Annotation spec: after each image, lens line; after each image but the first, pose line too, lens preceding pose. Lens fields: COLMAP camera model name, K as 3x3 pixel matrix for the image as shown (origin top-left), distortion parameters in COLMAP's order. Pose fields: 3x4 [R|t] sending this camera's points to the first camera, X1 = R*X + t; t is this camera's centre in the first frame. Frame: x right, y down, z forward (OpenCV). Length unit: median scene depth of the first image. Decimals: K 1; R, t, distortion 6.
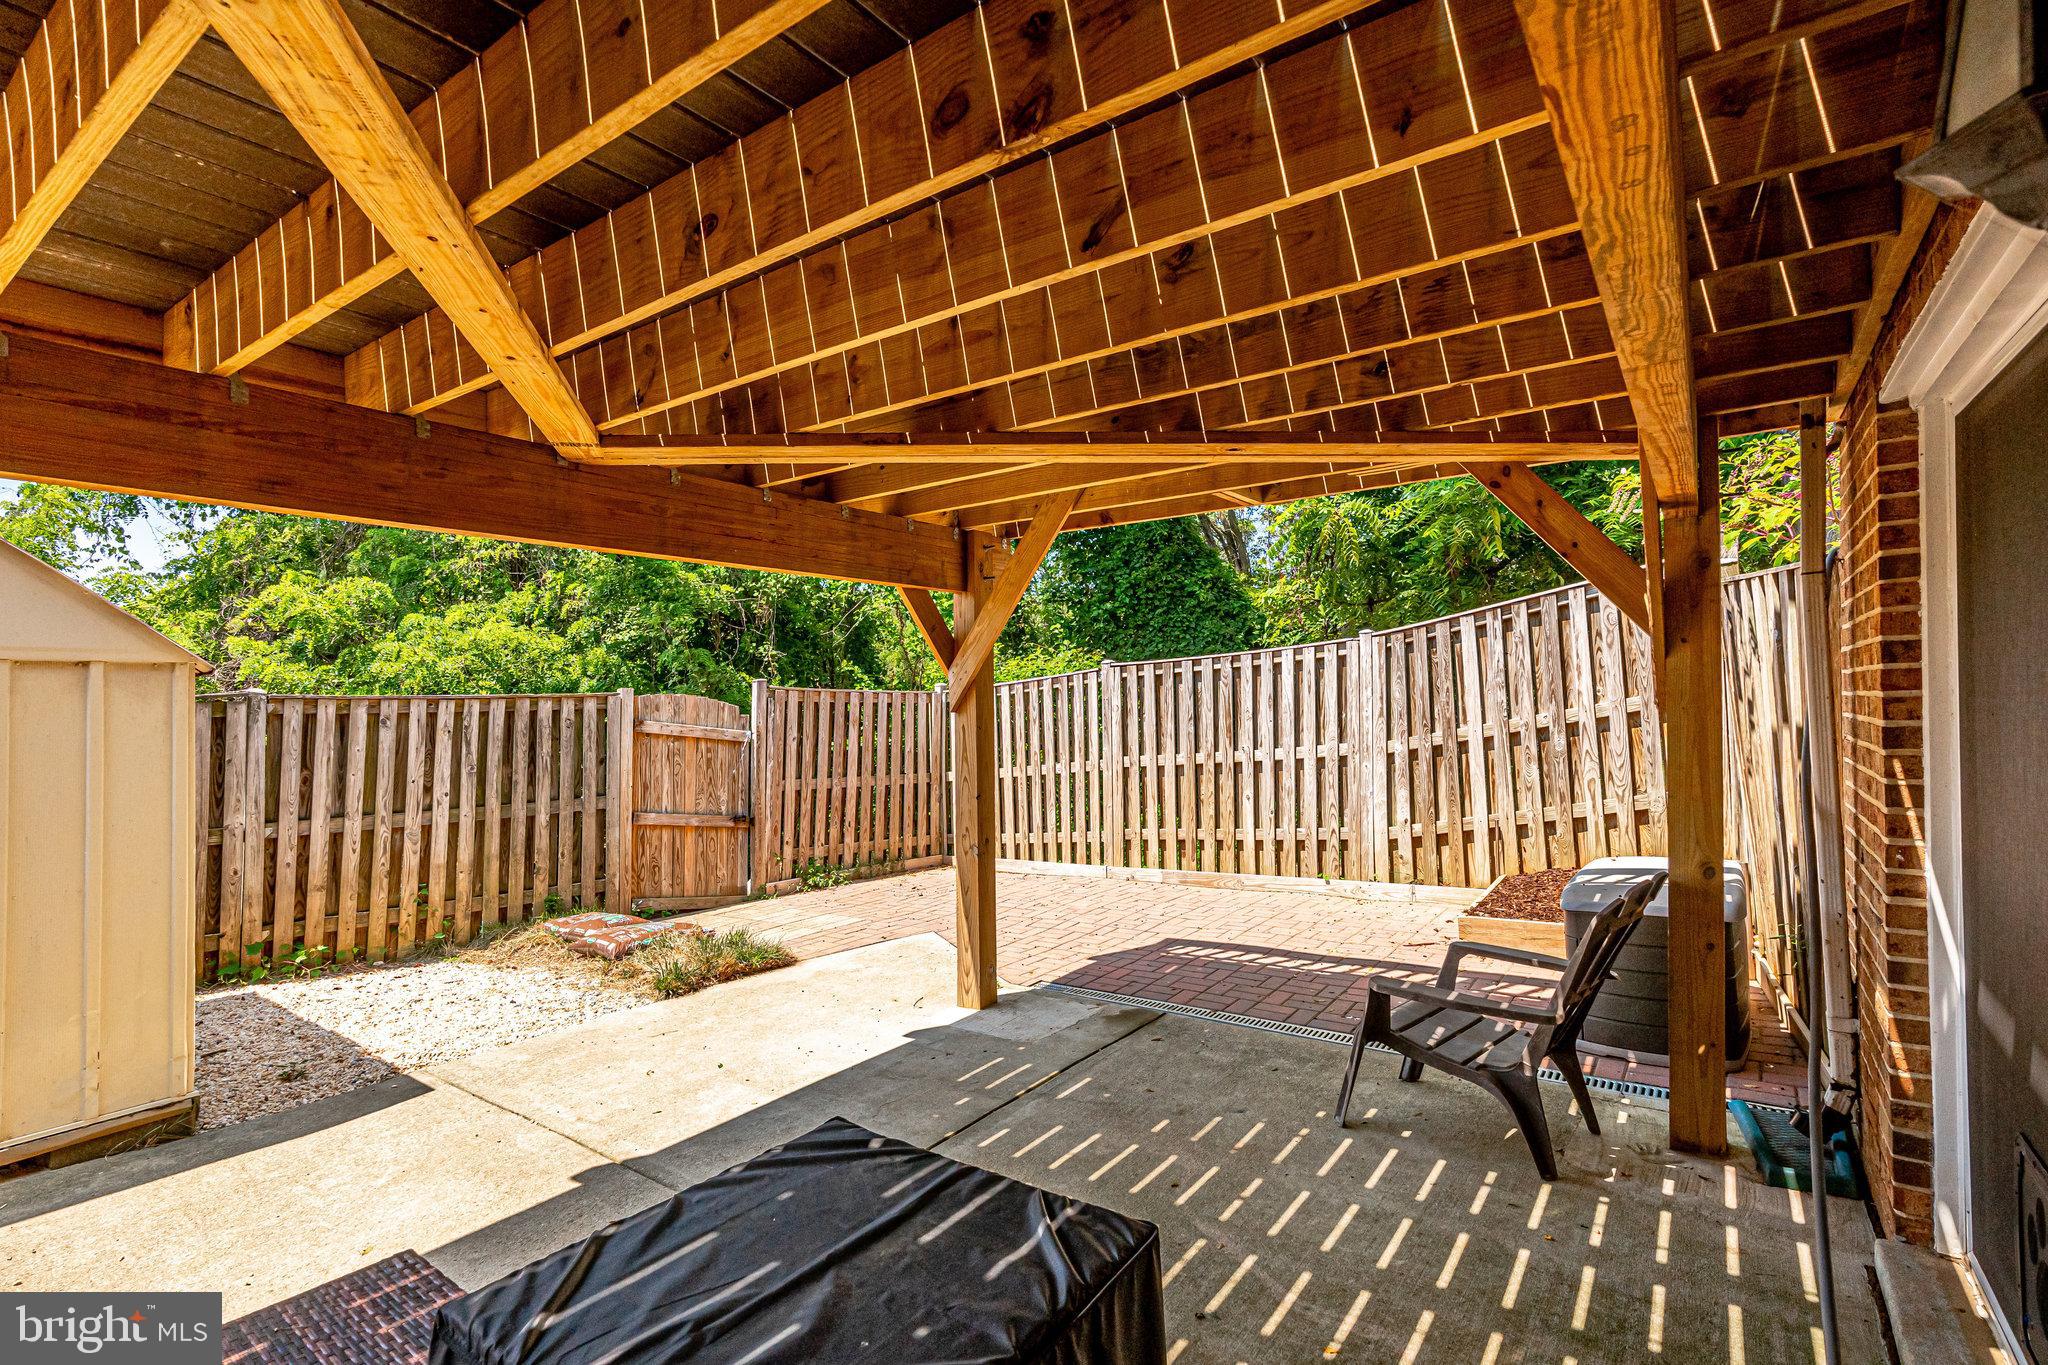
lens RADIAL K [[955.0, 0, 1033.3], [0, 955.0, 686.5], [0, 0, 1]] dist [-0.004580, -0.000170]
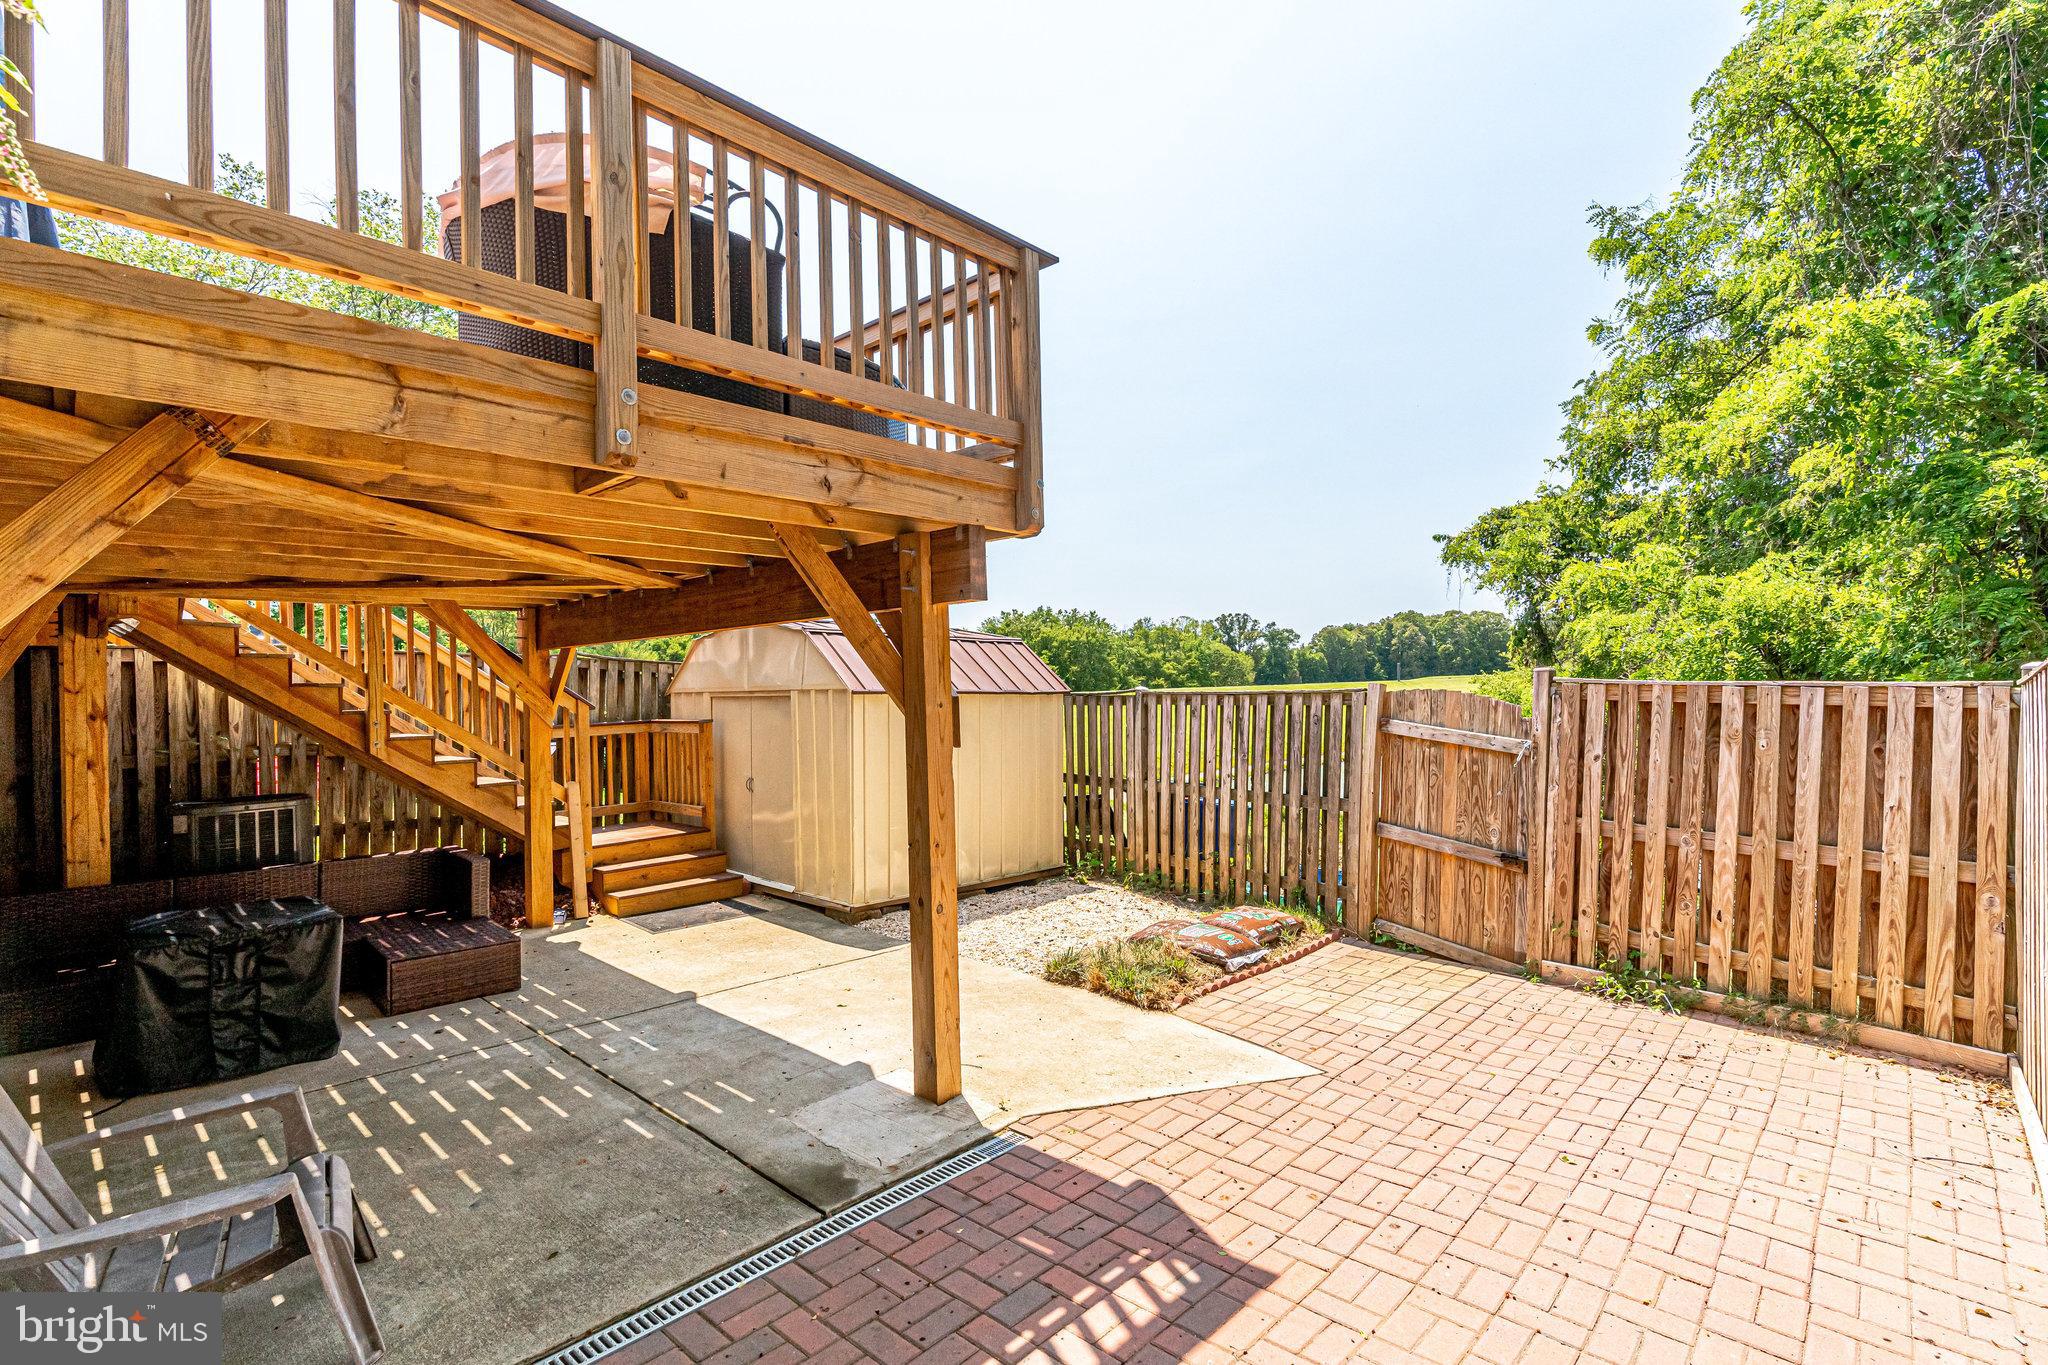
lens RADIAL K [[955.0, 0, 1033.3], [0, 955.0, 686.5], [0, 0, 1]] dist [-0.004580, -0.000170]
pose [[-0.127249, 0.025486, -0.991543, 0.598406], [0.042418, 0.998895, 0.020231, -0.031374], [0.990963, -0.039484, -0.128190, 0.952863]]
